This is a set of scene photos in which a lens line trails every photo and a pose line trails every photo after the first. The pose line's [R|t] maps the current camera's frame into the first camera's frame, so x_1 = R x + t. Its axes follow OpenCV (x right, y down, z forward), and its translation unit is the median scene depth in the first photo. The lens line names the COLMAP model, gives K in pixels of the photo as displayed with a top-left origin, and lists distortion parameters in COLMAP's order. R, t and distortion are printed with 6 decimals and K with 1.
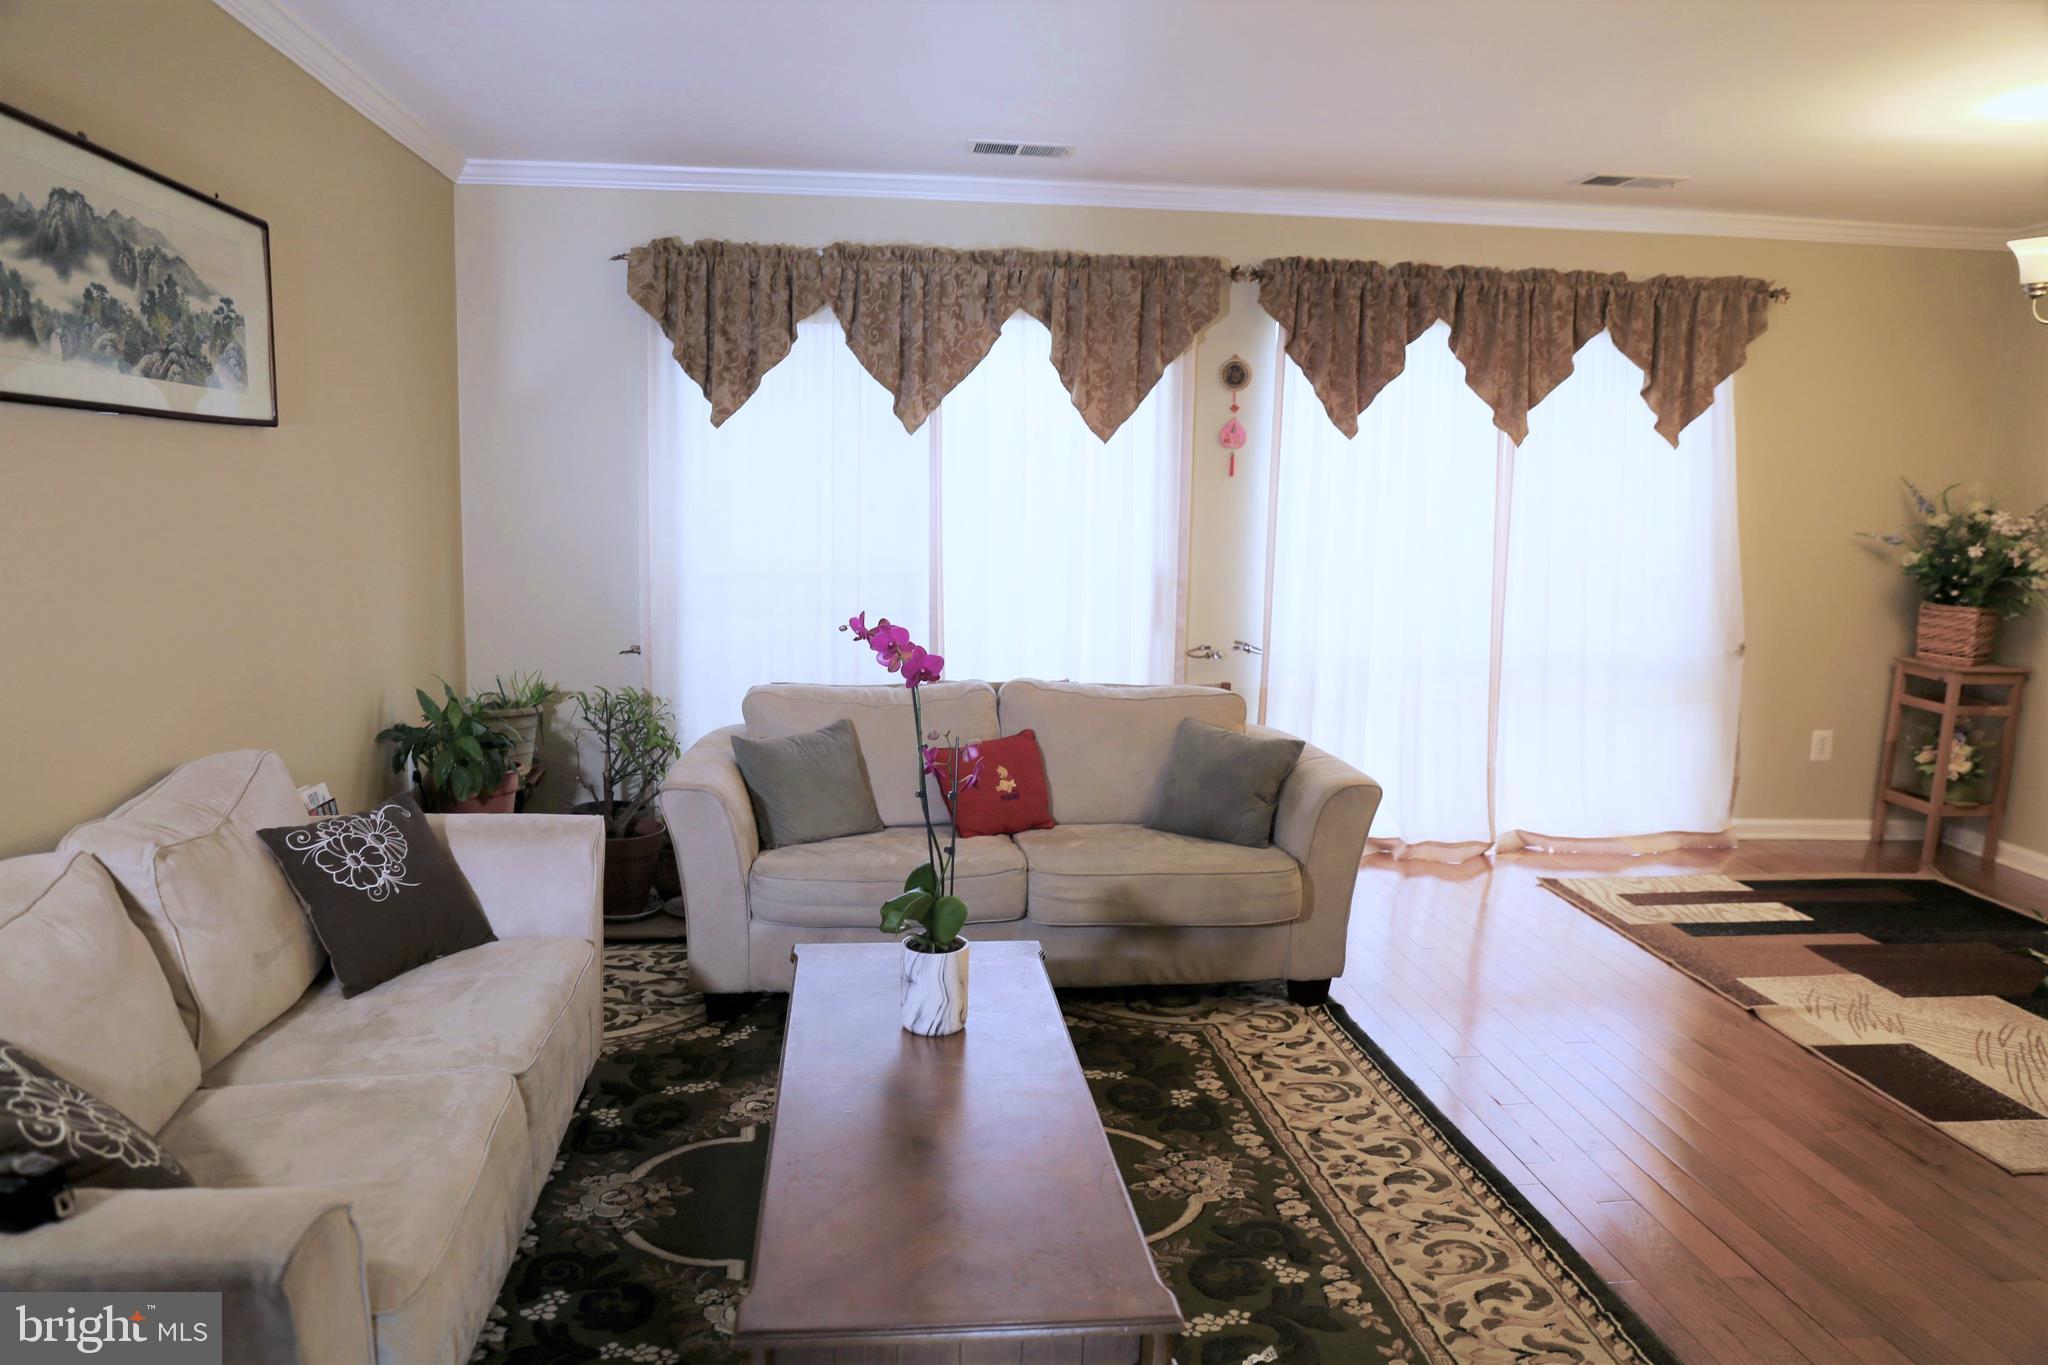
lens RADIAL K [[1403.8, 0, 1017.2], [0, 1403.8, 683.4], [0, 0, 1]] dist [-0.077628, 0.025980]
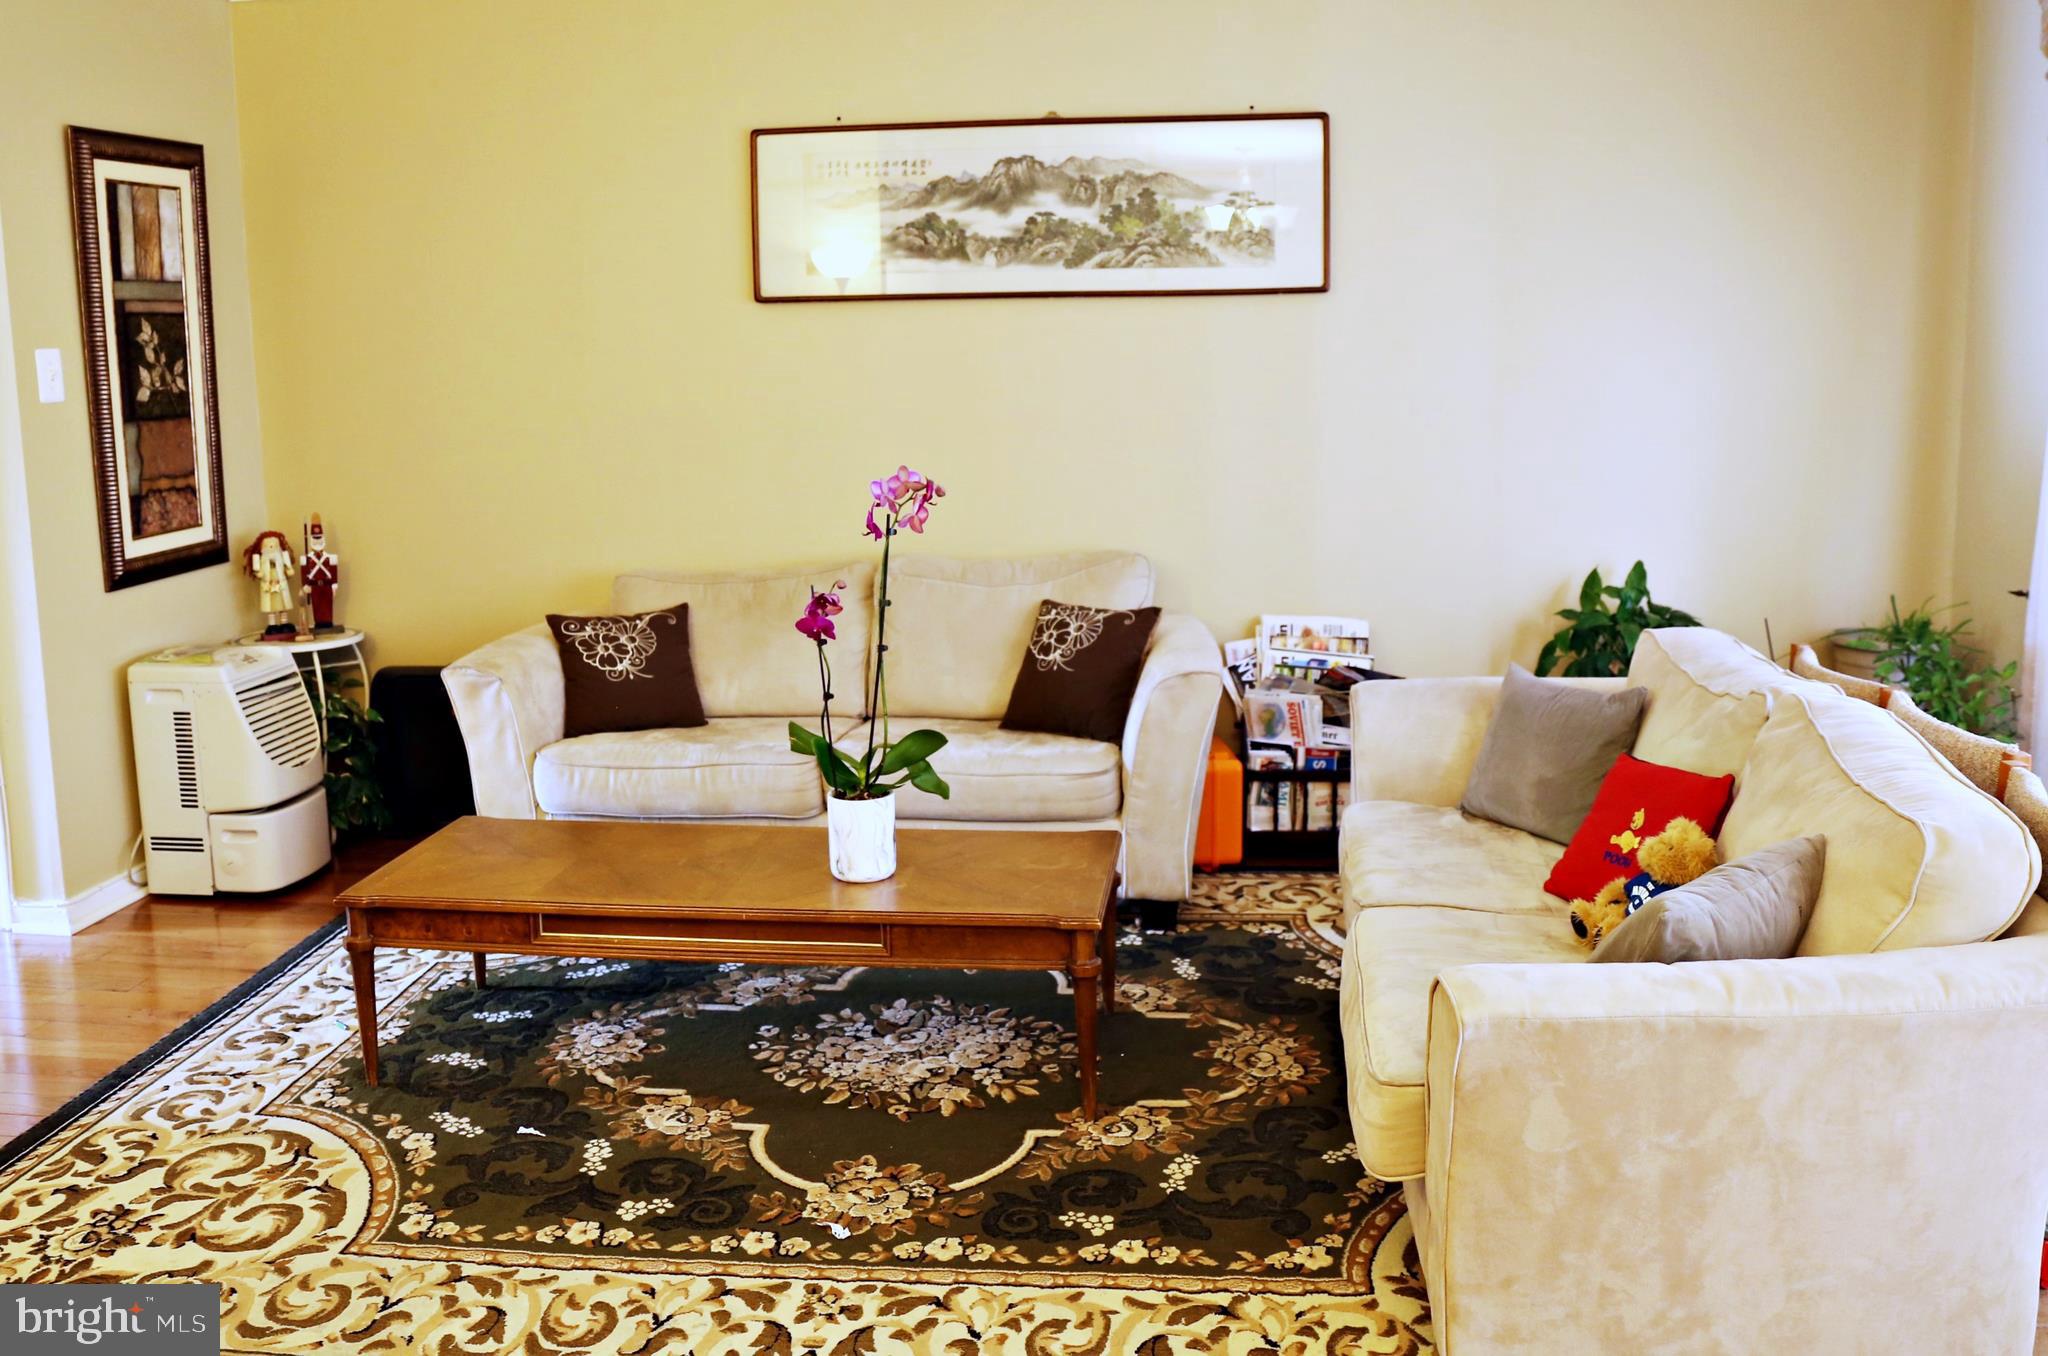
lens RADIAL K [[1706.6, 0, 1027.0], [0, 1706.6, 567.1], [0, 0, 1]] dist [-0.120501, 0.094558]
pose [[-0.227508, 0.115763, -0.966871, 1.129476], [-0.123128, 0.981519, 0.146490, -0.177312], [0.965960, 0.152377, -0.209050, 1.383741]]
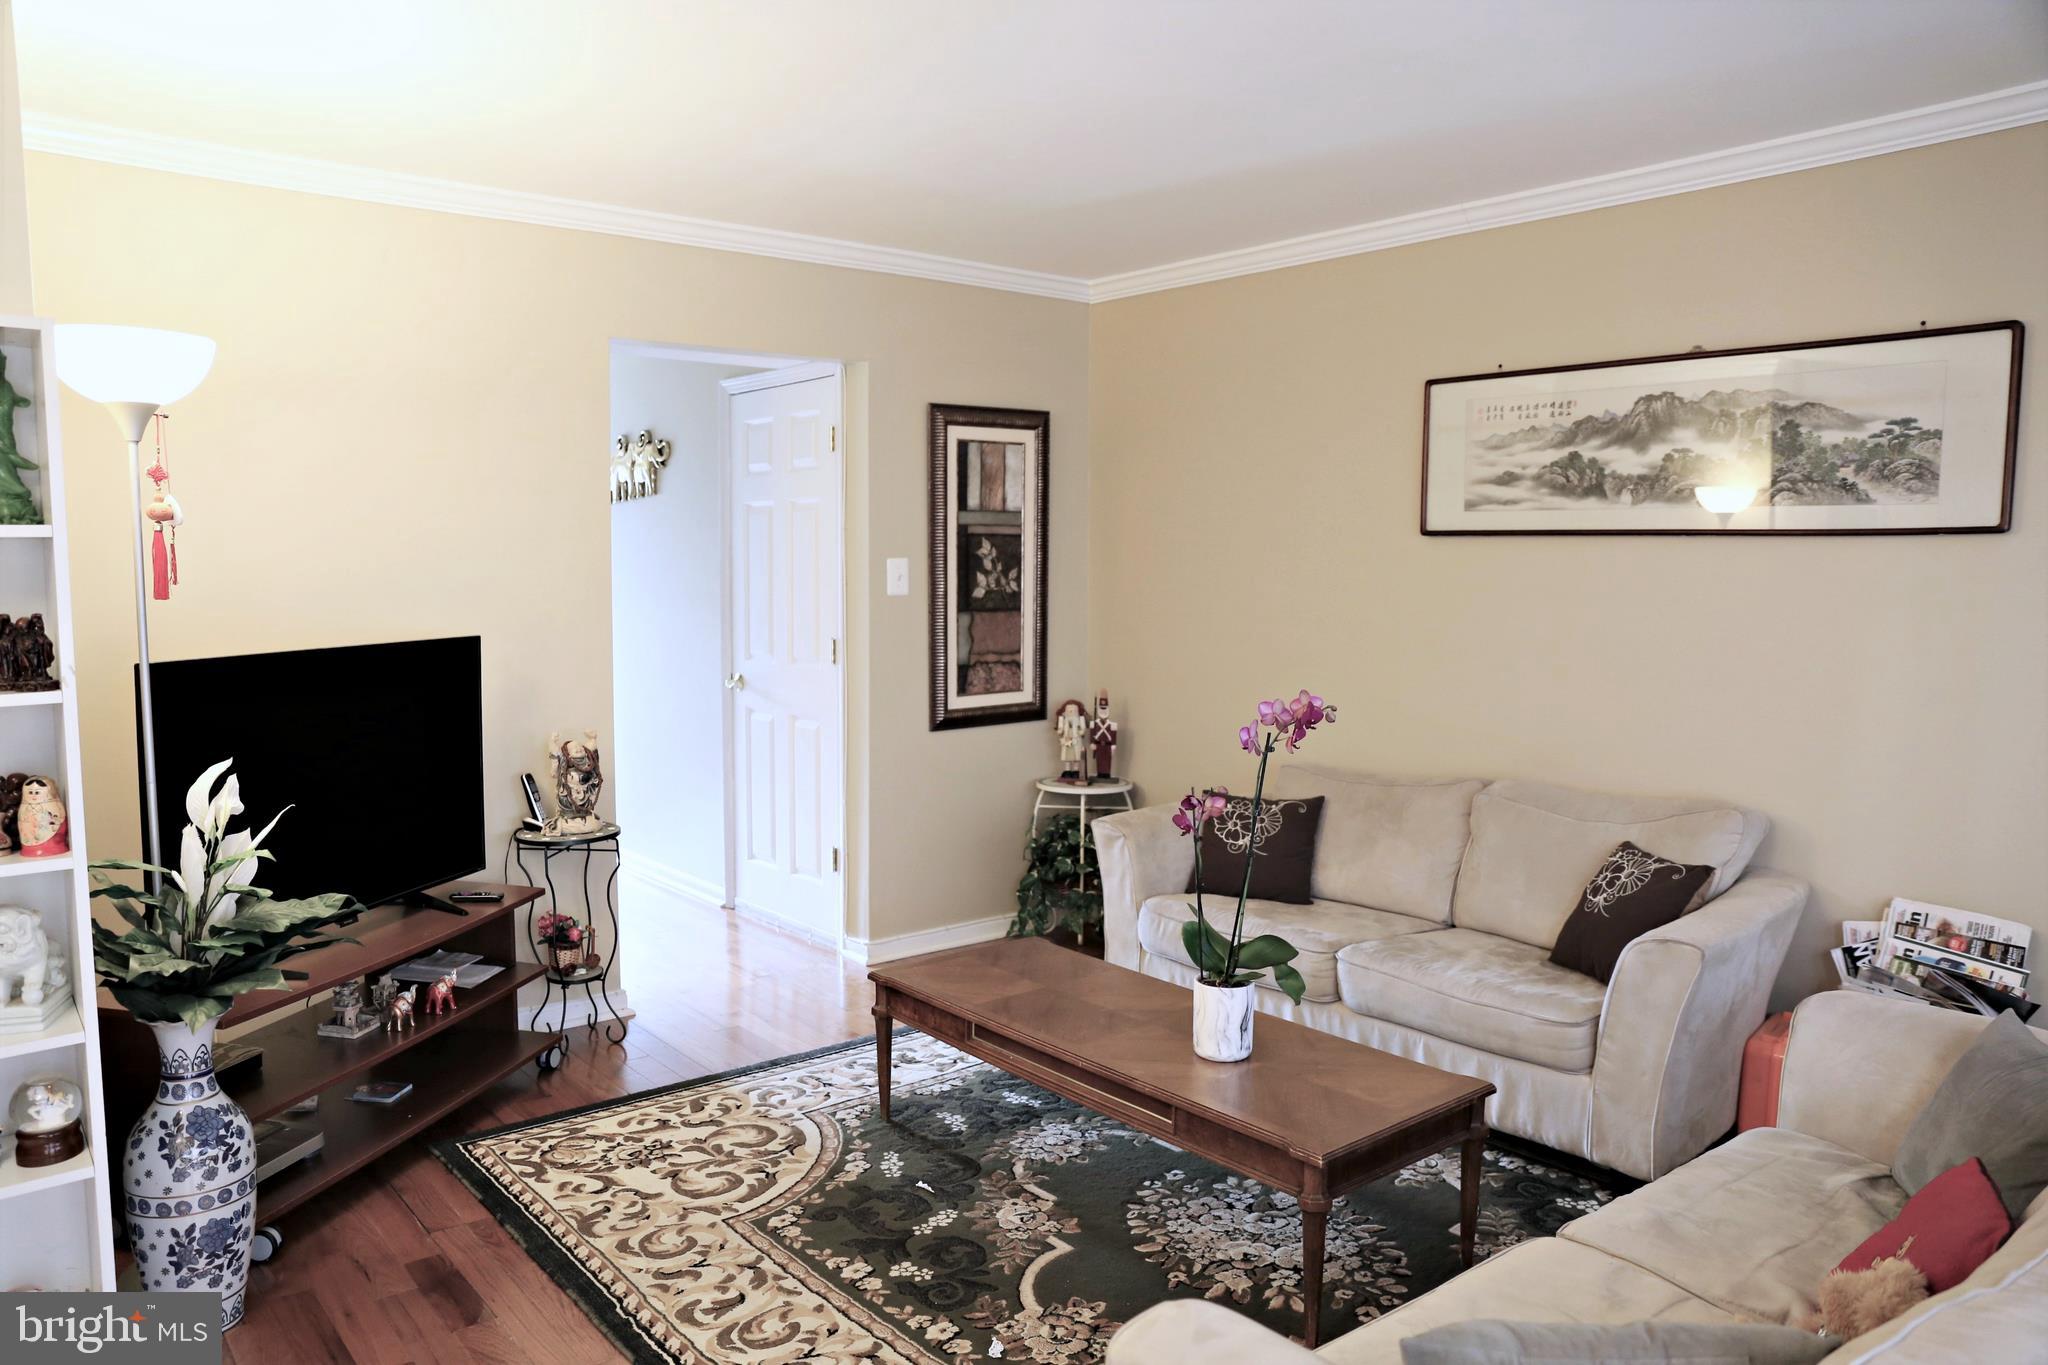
lens RADIAL K [[1403.8, 0, 1020.2], [0, 1403.8, 678.5], [0, 0, 1]] dist [-0.077628, 0.025980]
pose [[-0.839069, 0.019927, -0.543661, 0.702150], [-0.098862, 0.977105, 0.188395, -0.253729], [0.534968, 0.211824, -0.817888, 1.821883]]
